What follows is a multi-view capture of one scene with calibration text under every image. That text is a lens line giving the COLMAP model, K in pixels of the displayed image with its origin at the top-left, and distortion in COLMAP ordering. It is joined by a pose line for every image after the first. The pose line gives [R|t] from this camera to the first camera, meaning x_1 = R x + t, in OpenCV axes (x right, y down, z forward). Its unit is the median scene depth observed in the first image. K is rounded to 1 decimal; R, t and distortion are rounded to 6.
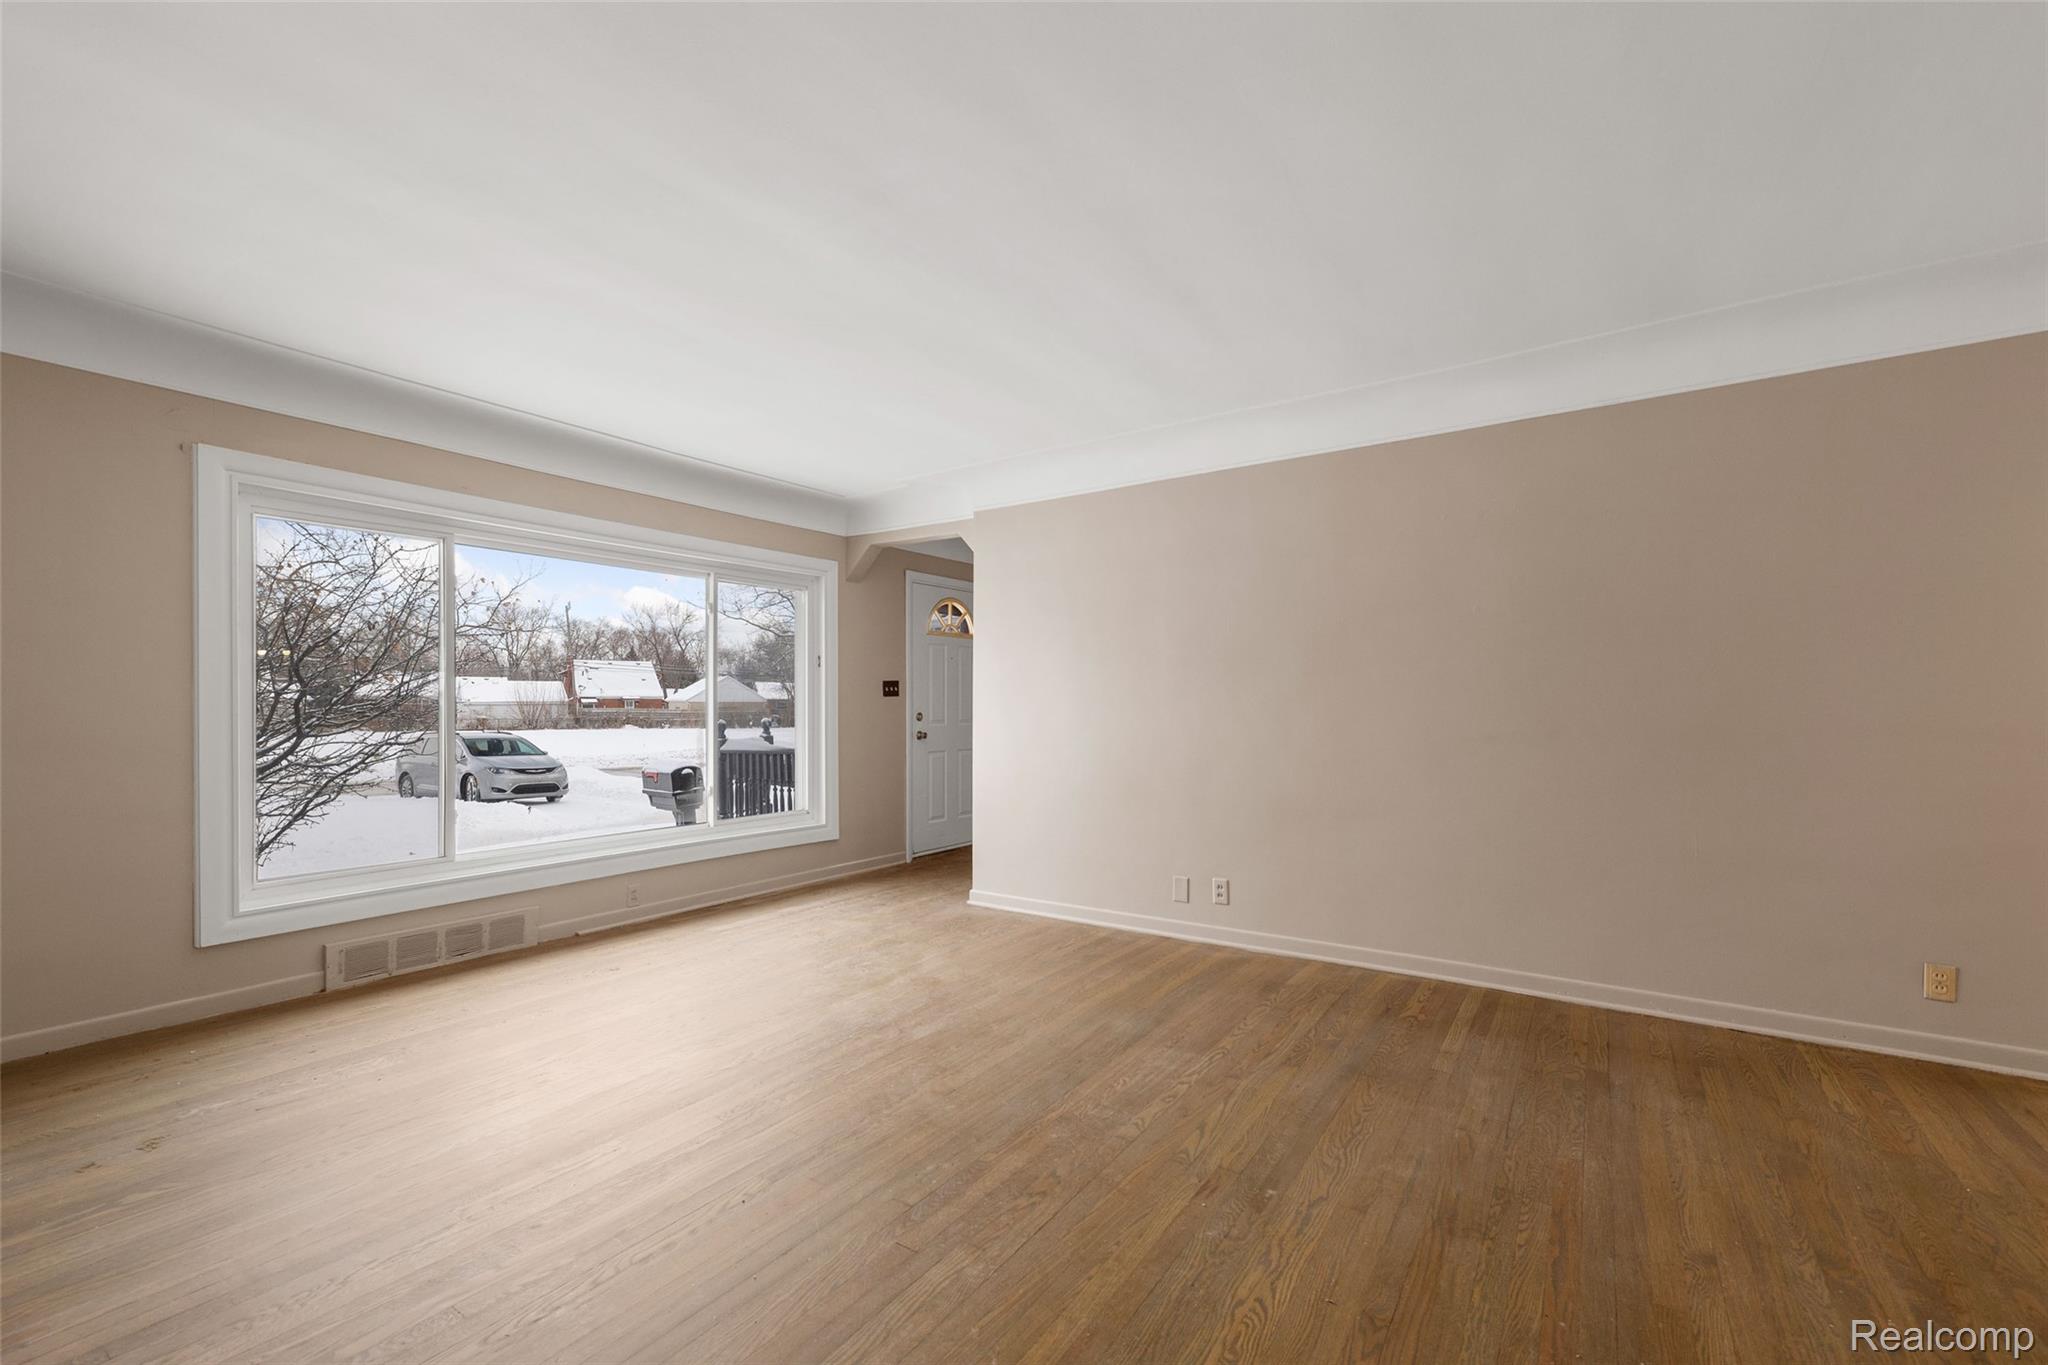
lens RADIAL K [[823.6, 0, 1024.0], [0, 823.6, 682.5], [0, 0, 1]] dist [-0.000929, -0.000139]
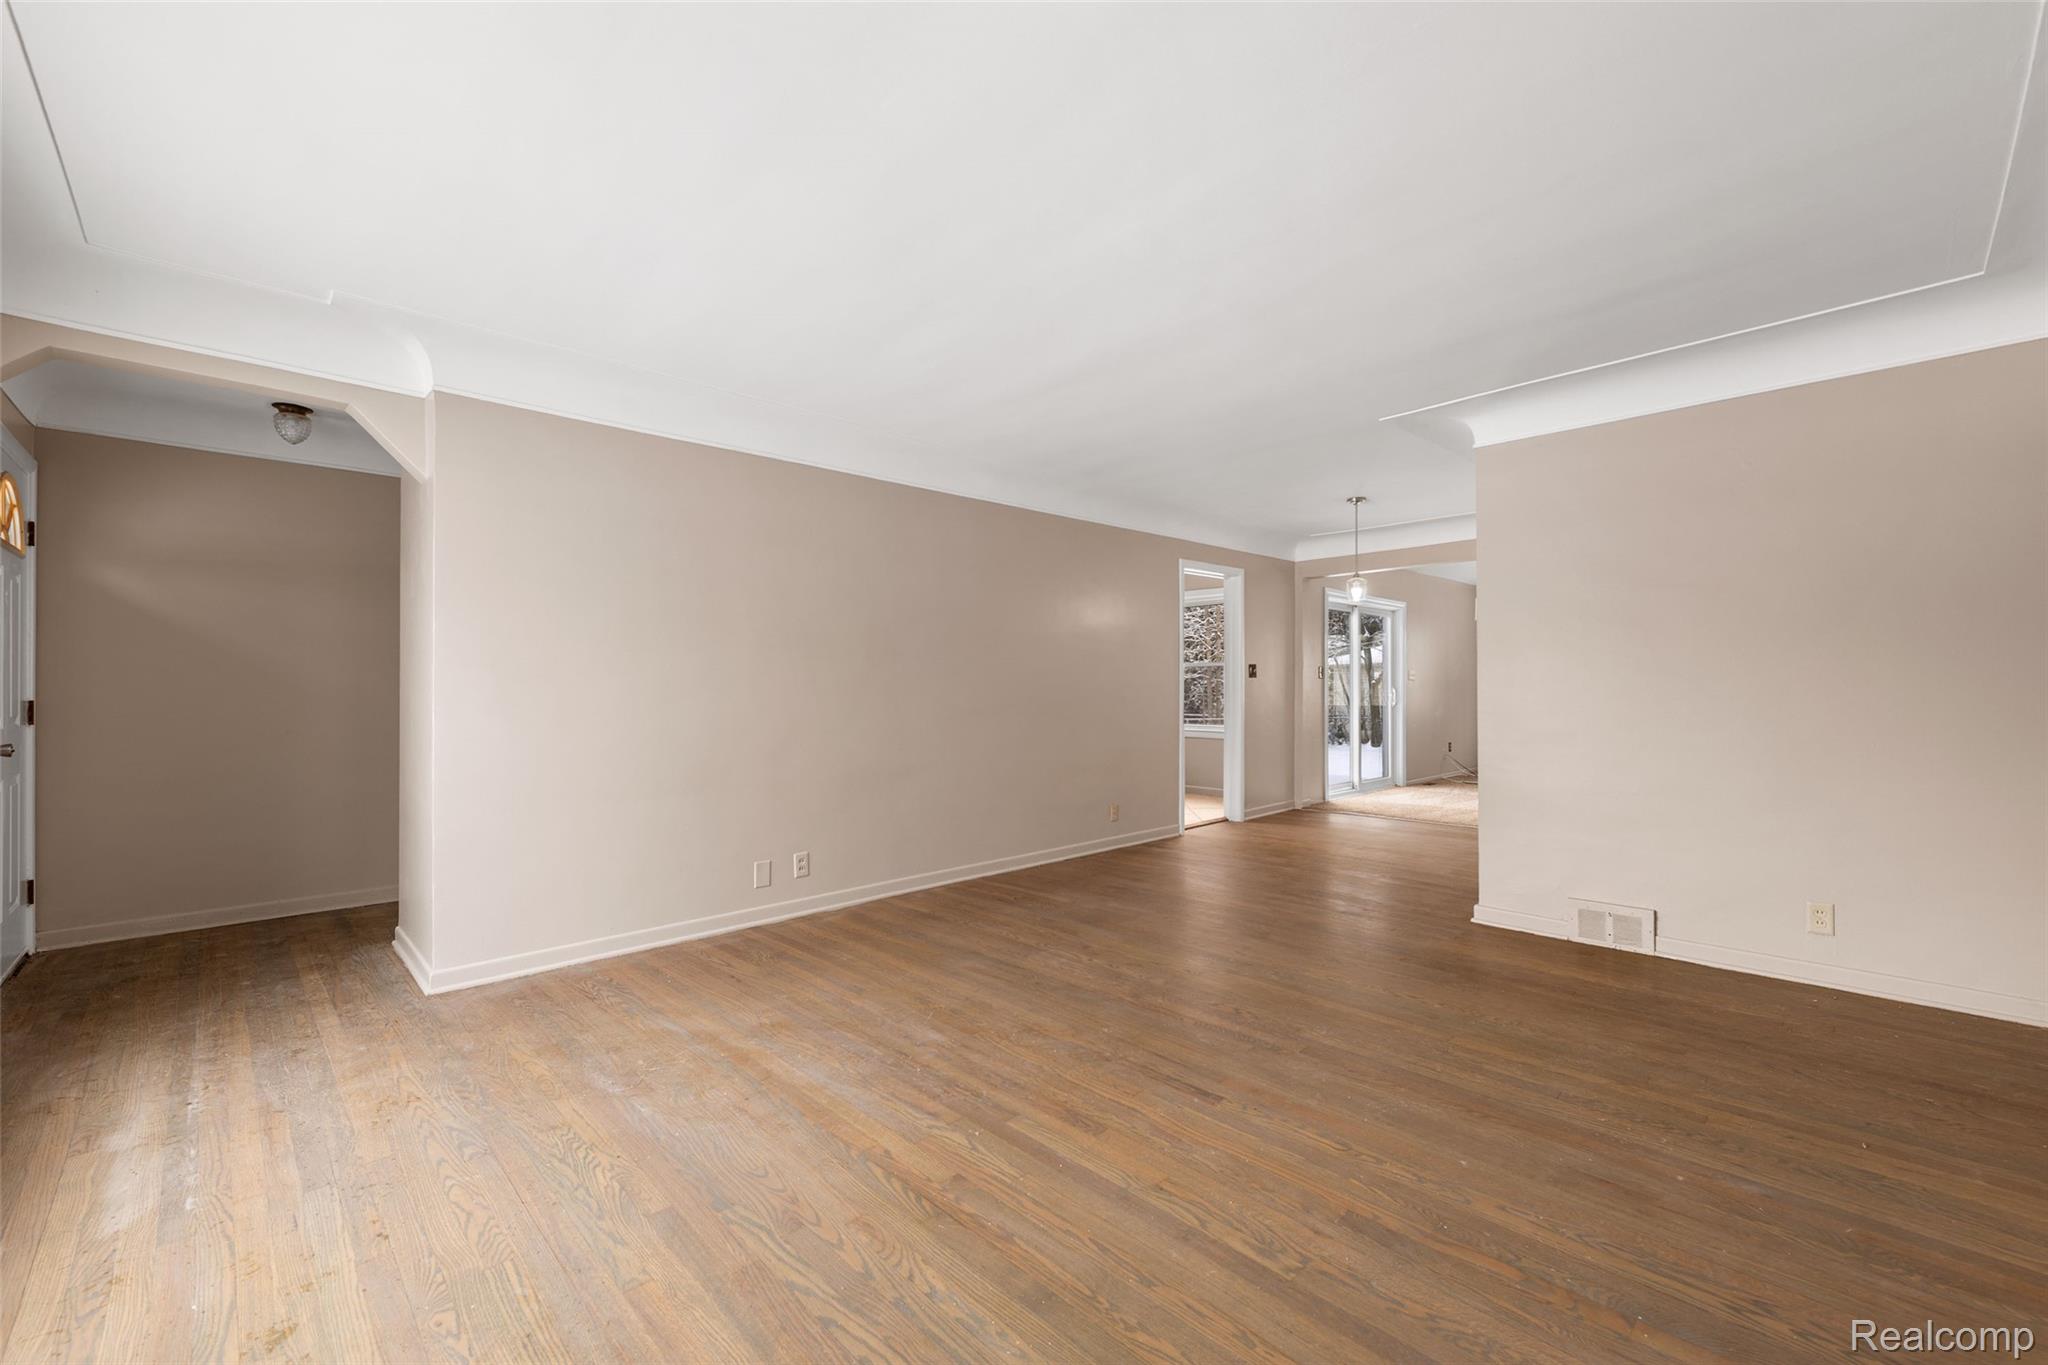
lens RADIAL K [[823.6, 0, 1024.0], [0, 823.6, 682.5], [0, 0, 1]] dist [-0.000929, -0.000139]
pose [[0.215558, 0.010616, 0.976433, -0.796453], [-0.025326, 0.999665, -0.005278, 0.023190], [-0.976162, -0.023591, 0.215755, 0.557229]]
